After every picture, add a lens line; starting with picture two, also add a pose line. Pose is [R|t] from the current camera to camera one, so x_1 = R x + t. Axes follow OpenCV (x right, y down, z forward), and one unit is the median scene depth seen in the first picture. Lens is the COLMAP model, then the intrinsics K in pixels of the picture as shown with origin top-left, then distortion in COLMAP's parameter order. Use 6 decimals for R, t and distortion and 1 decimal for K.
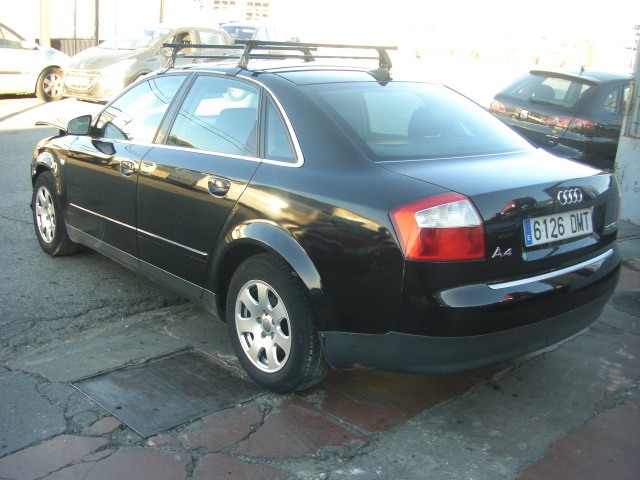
lens RADIAL K [[737.6, 0, 319.6], [0, 737.6, 243.2], [0, 0, 1]] dist [-0.140568, 0.000000]
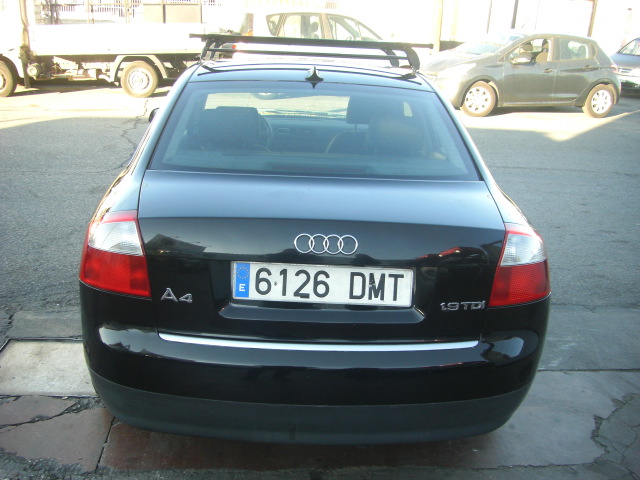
lens RADIAL K [[737.6, 0, 320.0], [0, 737.6, 238.8], [0, 0, 1]] dist [-0.140568, 0.000000]
pose [[0.798574, 0.161419, -0.579848, 0.742580], [-0.172024, 0.984393, 0.037122, -0.093828], [0.576790, 0.070103, 0.813879, 0.408626]]
